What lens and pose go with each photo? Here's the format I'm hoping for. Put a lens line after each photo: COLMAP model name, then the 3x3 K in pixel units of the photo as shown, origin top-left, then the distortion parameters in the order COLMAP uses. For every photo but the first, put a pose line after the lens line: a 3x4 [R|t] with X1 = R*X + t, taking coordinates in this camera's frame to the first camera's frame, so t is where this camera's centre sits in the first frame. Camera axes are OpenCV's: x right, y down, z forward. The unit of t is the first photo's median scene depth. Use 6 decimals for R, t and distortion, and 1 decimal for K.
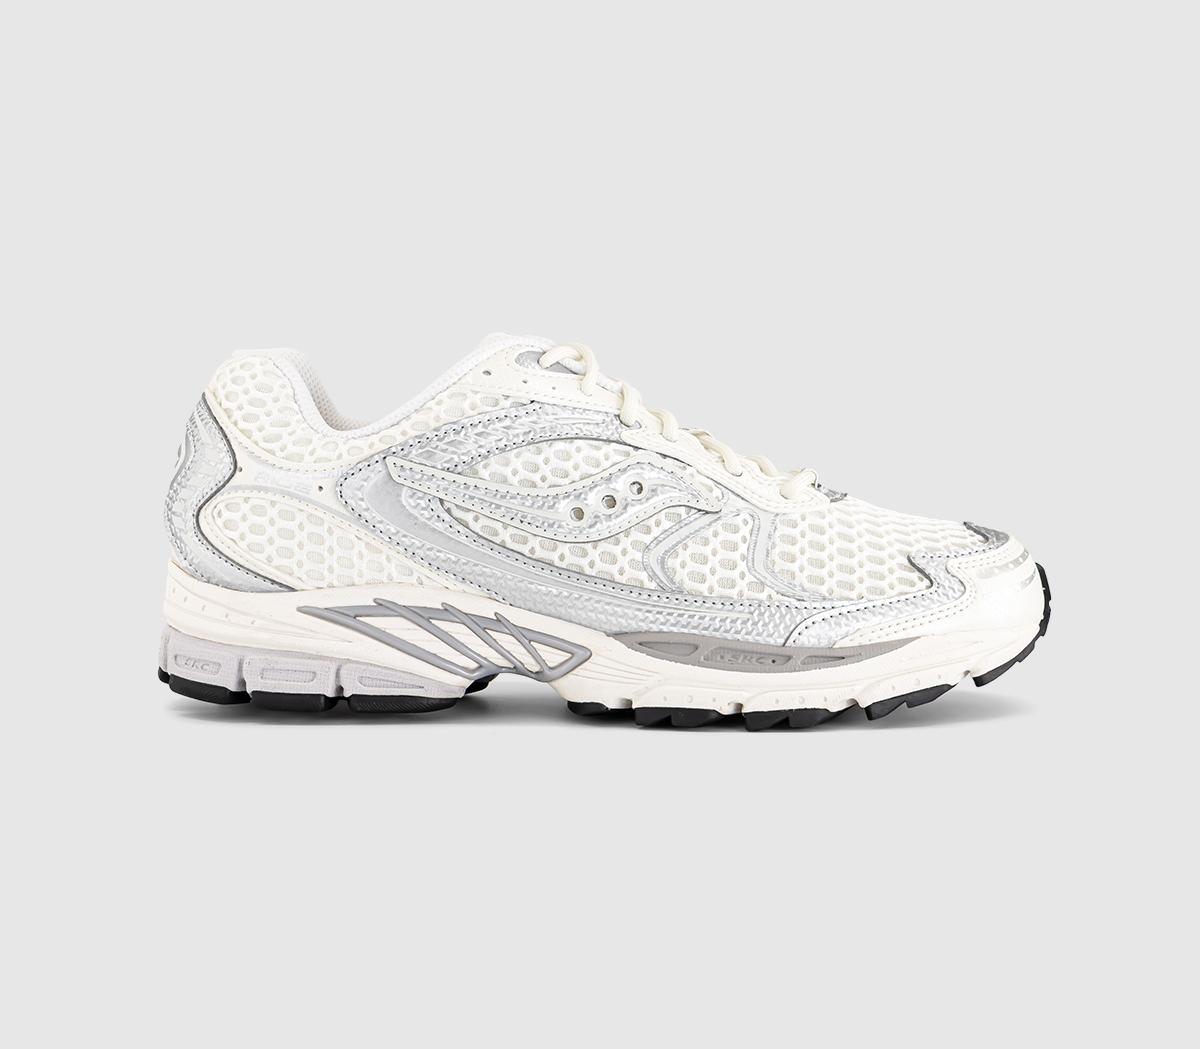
lens RADIAL K [[1898.2, 0, 600.0], [0, 1898.2, 524.5], [0, 0, 1]] dist [0.025160, 0.021096]
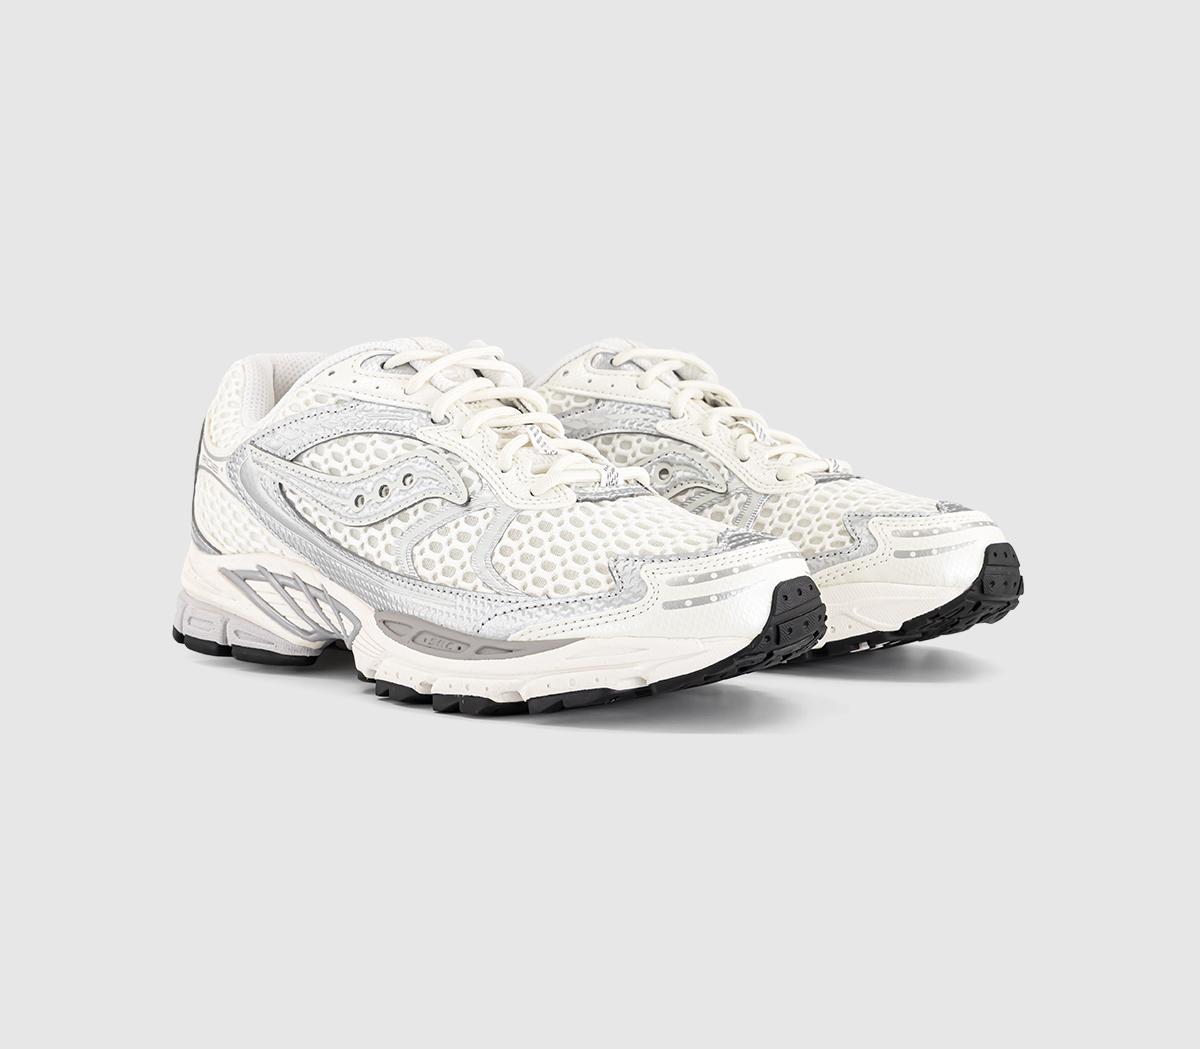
lens RADIAL K [[1898.2, 0, 600.0], [0, 1898.2, 524.5], [0, 0, 1]] dist [0.025160, 0.021096]
pose [[0.763876, 0.052080, -0.643258, 0.803783], [-0.044777, 0.998614, 0.027677, -0.028329], [0.643808, 0.007661, 0.765149, 0.237611]]
